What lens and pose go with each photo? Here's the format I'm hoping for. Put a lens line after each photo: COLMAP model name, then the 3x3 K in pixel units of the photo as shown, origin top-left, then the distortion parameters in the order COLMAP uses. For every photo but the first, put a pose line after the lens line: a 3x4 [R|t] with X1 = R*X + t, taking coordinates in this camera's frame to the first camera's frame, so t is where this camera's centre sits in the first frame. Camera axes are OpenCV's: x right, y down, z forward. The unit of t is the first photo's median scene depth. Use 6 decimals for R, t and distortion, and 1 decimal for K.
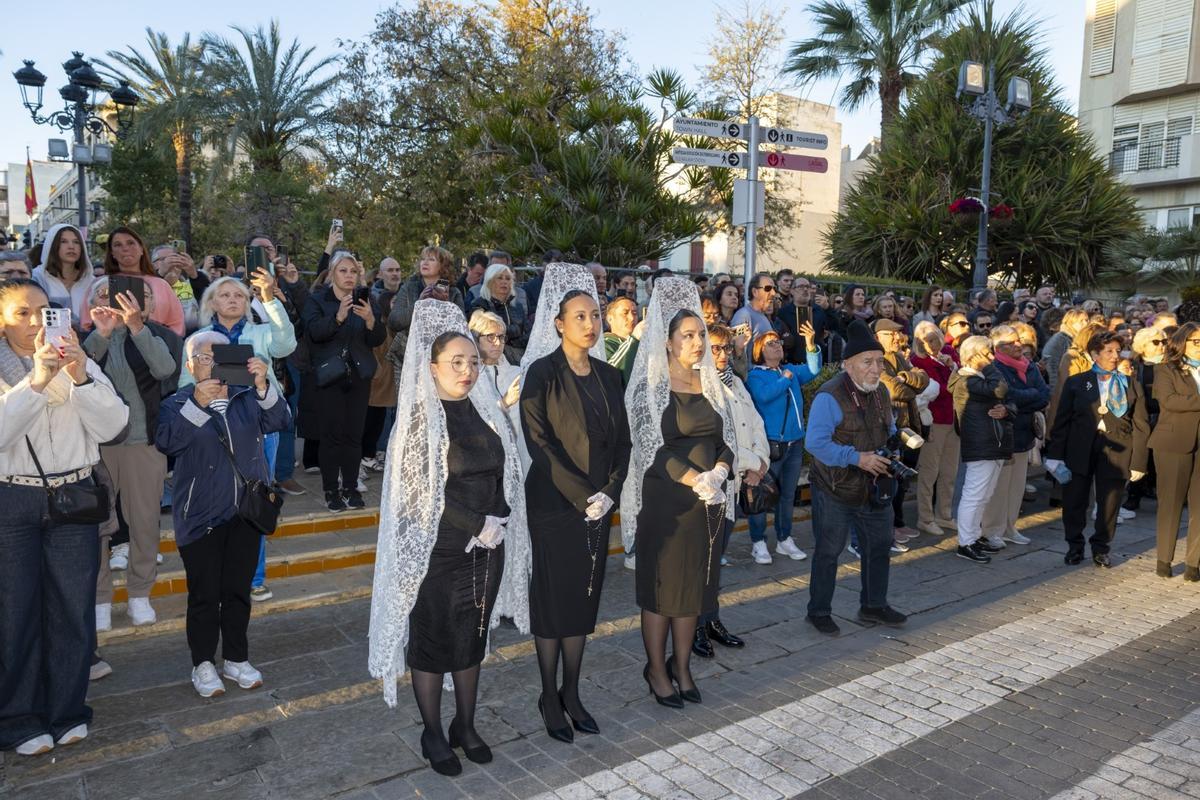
lens RADIAL K [[856.4, 0, 594.0], [0, 856.4, 394.9], [0, 0, 1]] dist [-0.005849, 0.013343]
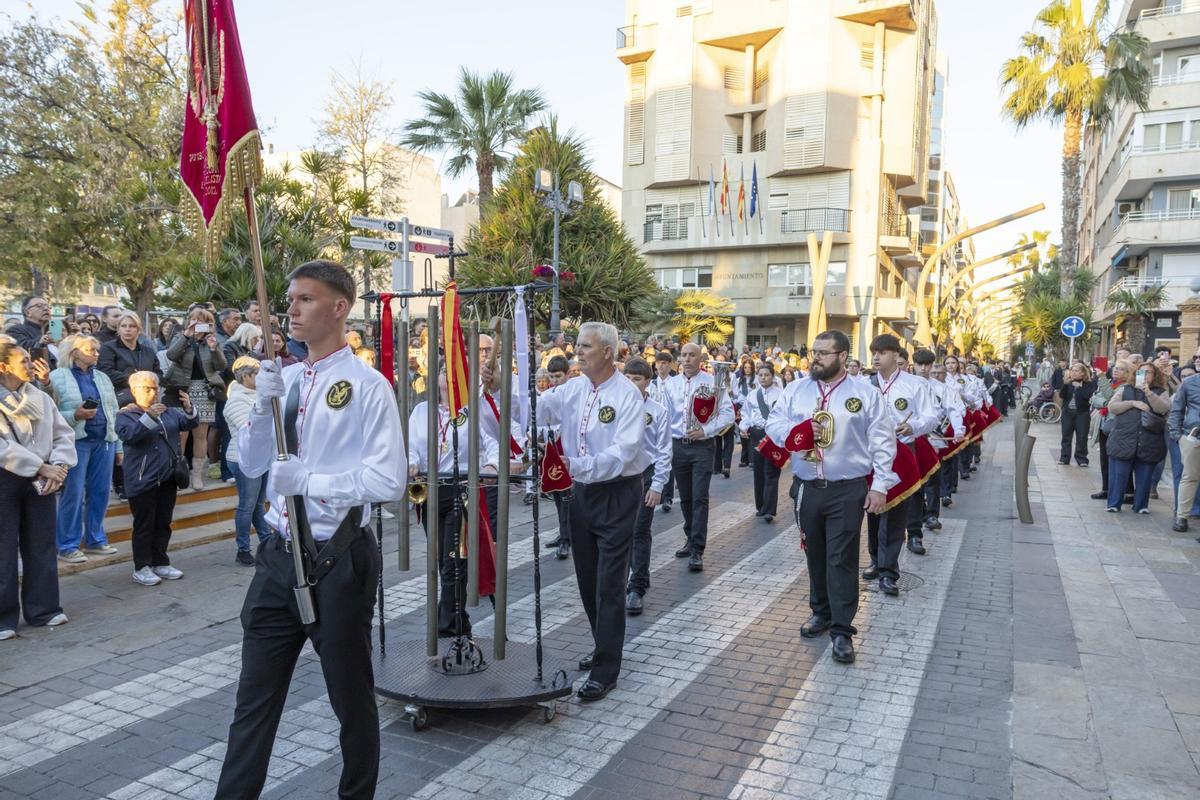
lens RADIAL K [[803.7, 0, 600.0], [0, 803.7, 400.0], [0, 0, 1]] dist [-0.004494, 0.010831]
pose [[0.890787, -0.026206, 0.453664, -0.064934], [0.037036, 0.999201, -0.015001, 0.007882], [-0.452909, 0.030165, 0.891046, -0.159299]]
